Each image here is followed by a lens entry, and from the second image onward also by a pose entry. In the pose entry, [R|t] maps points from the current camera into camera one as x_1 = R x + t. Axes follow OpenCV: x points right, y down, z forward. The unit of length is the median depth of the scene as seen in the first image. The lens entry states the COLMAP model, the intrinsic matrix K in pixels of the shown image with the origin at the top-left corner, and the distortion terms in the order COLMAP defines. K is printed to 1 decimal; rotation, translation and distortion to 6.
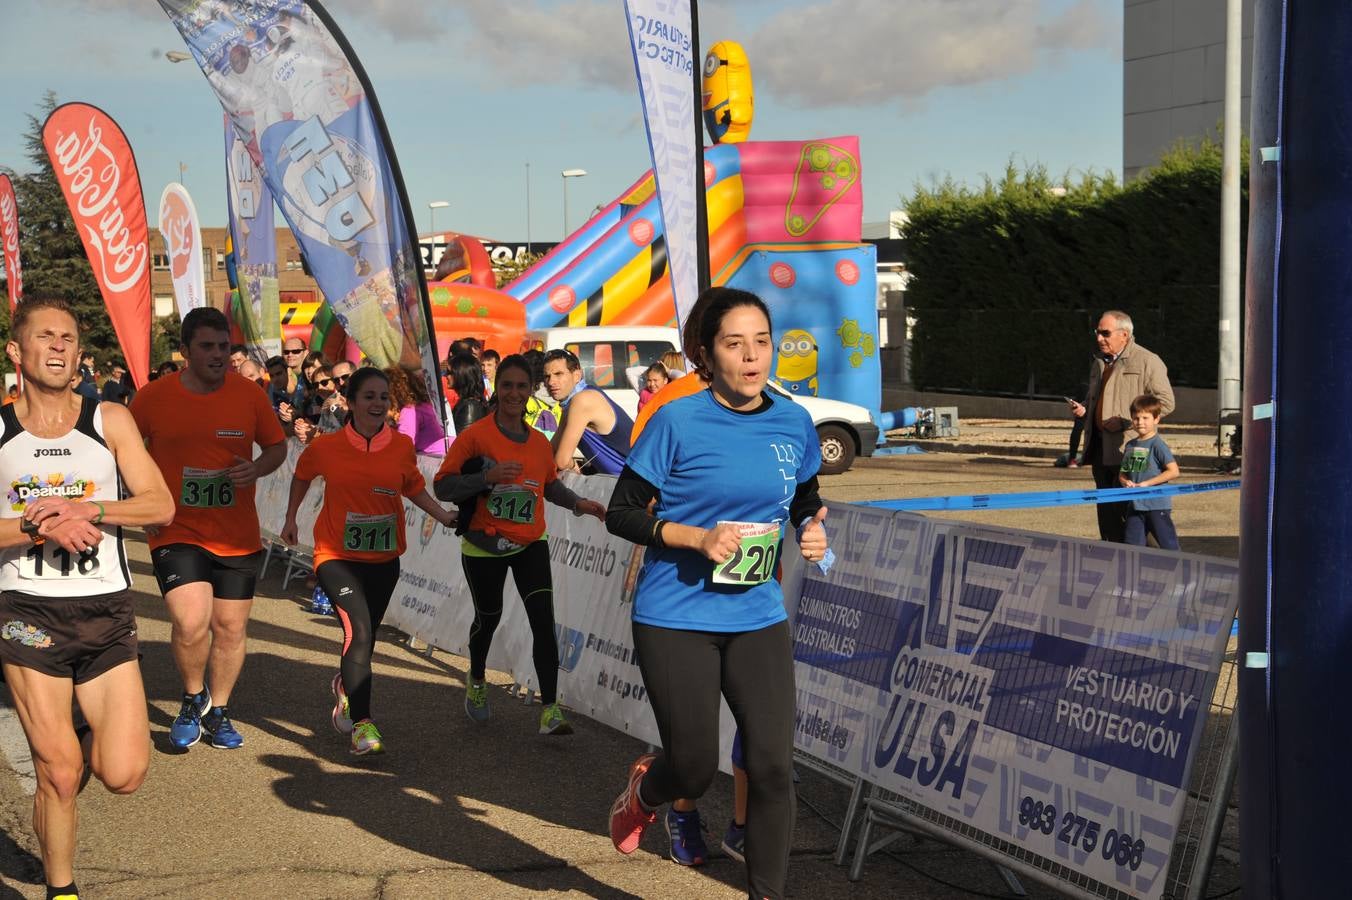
lens RADIAL K [[2550.8, 0, 697.8], [0, 2550.8, 471.3], [0, 0, 1]] dist [0.182193, 0.000000]
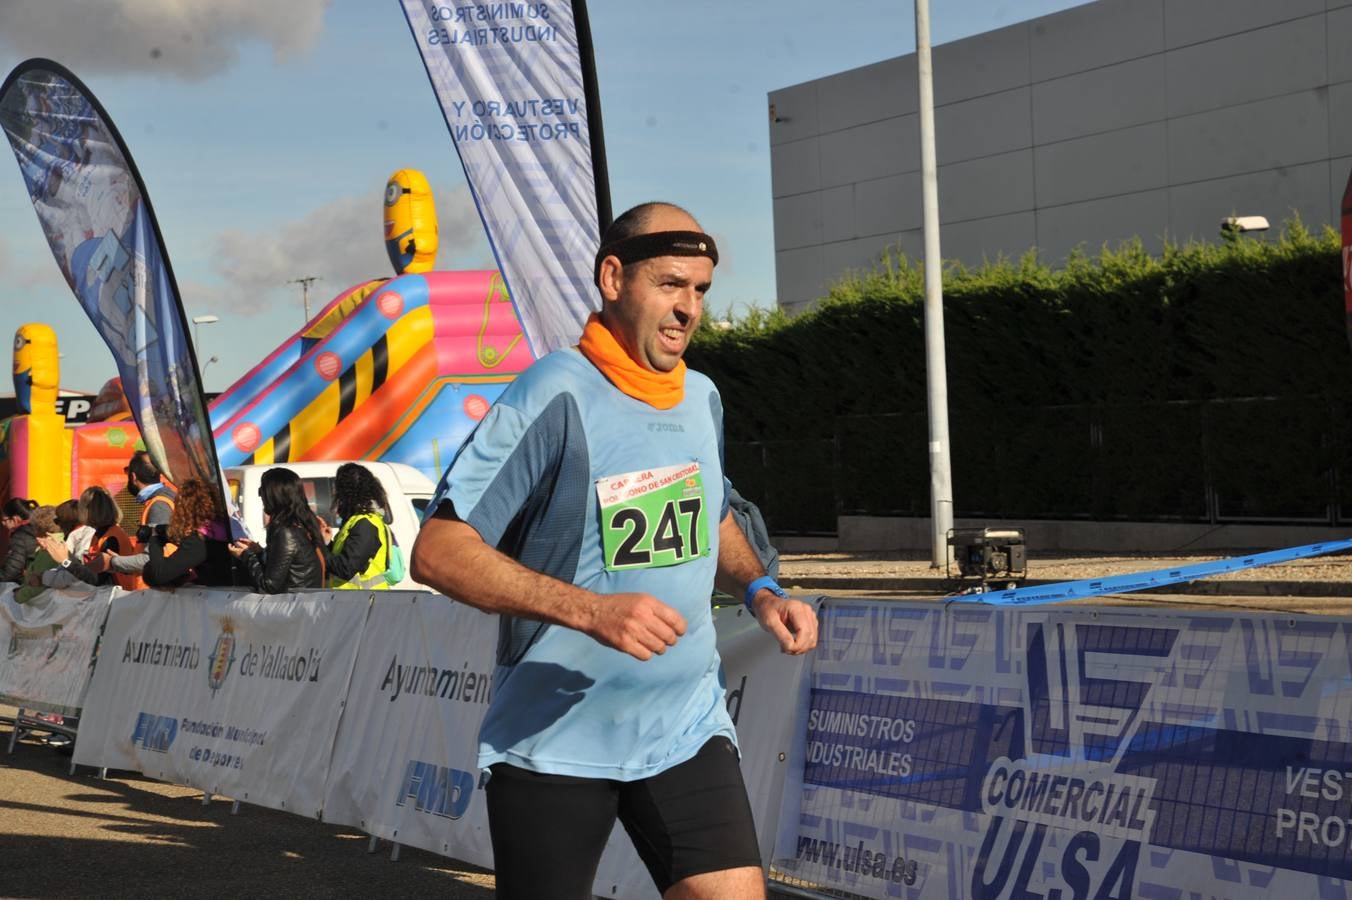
lens RADIAL K [[2550.8, 0, 671.6], [0, 2550.8, 446.2], [0, 0, 1]] dist [0.182193, 0.000000]
pose [[0.988912, -0.024607, 0.146452, -0.082070], [0.034712, 0.997160, -0.066842, 0.010419], [-0.144392, 0.071184, 0.986957, 0.095950]]
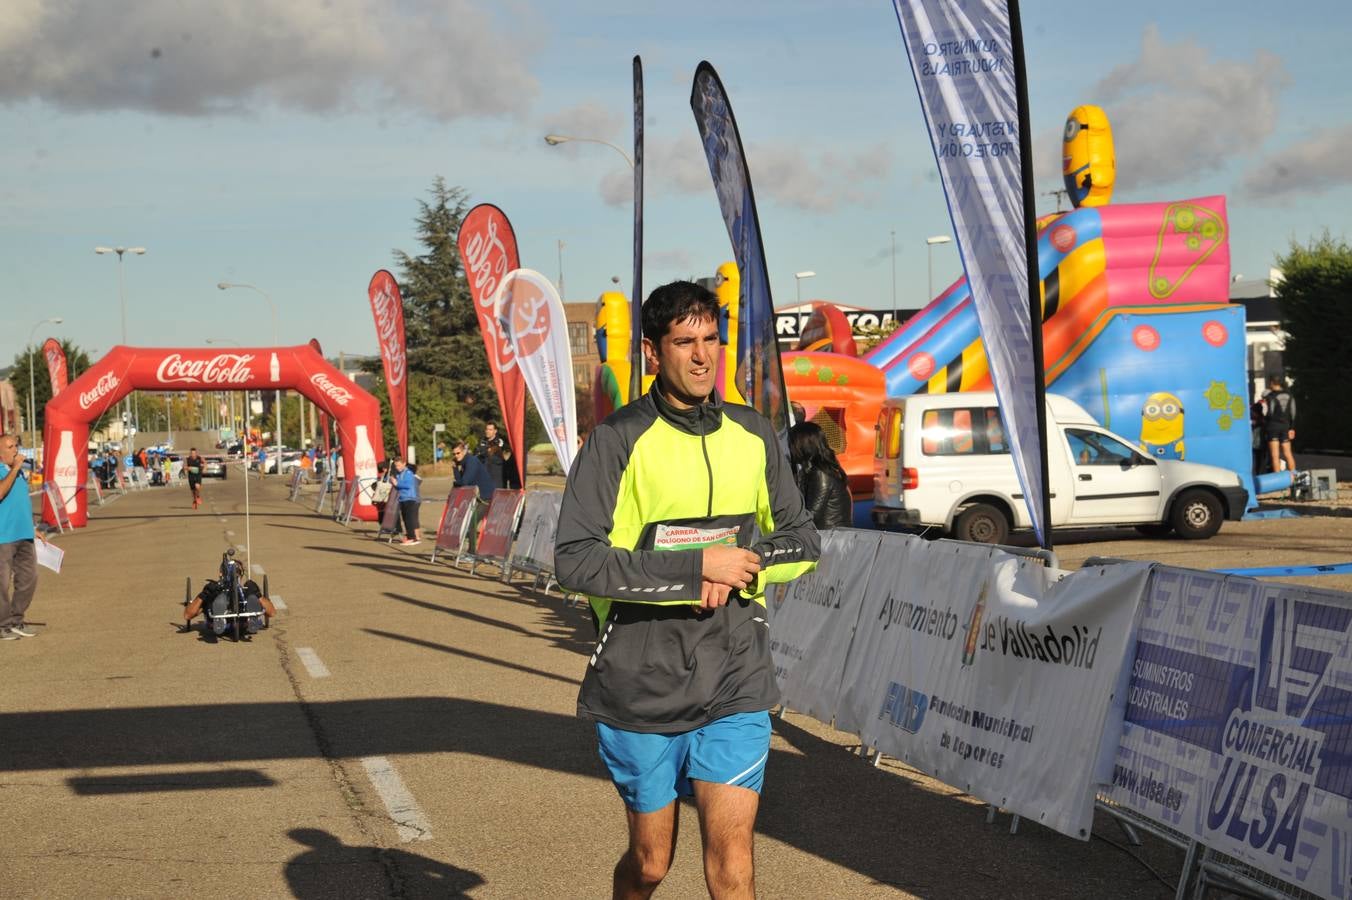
lens RADIAL K [[2550.8, 0, 656.6], [0, 2550.8, 452.1], [0, 0, 1]] dist [0.182193, 0.000000]
pose [[0.987017, -0.010852, -0.160247, 0.010914], [0.005488, 0.999411, -0.033879, 0.000305], [0.160520, 0.032560, 0.986495, -0.023141]]
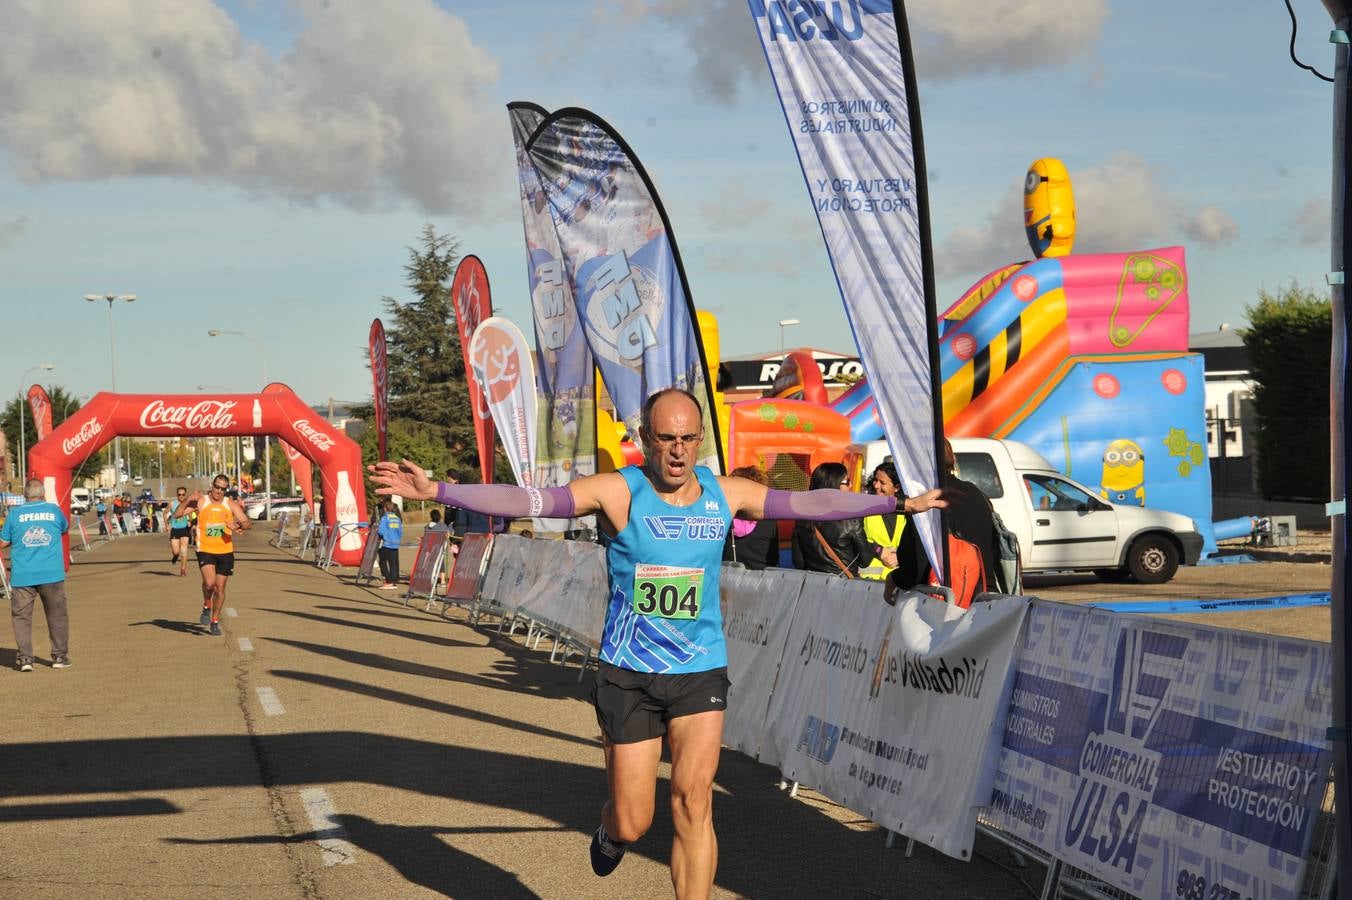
lens RADIAL K [[2550.8, 0, 667.3], [0, 2550.8, 449.5], [0, 0, 1]] dist [0.182193, 0.000000]
pose [[0.987925, -0.012618, -0.154416, 0.040644], [0.004423, 0.998569, -0.053296, 0.003523], [0.154867, 0.051970, 0.986567, -0.055045]]
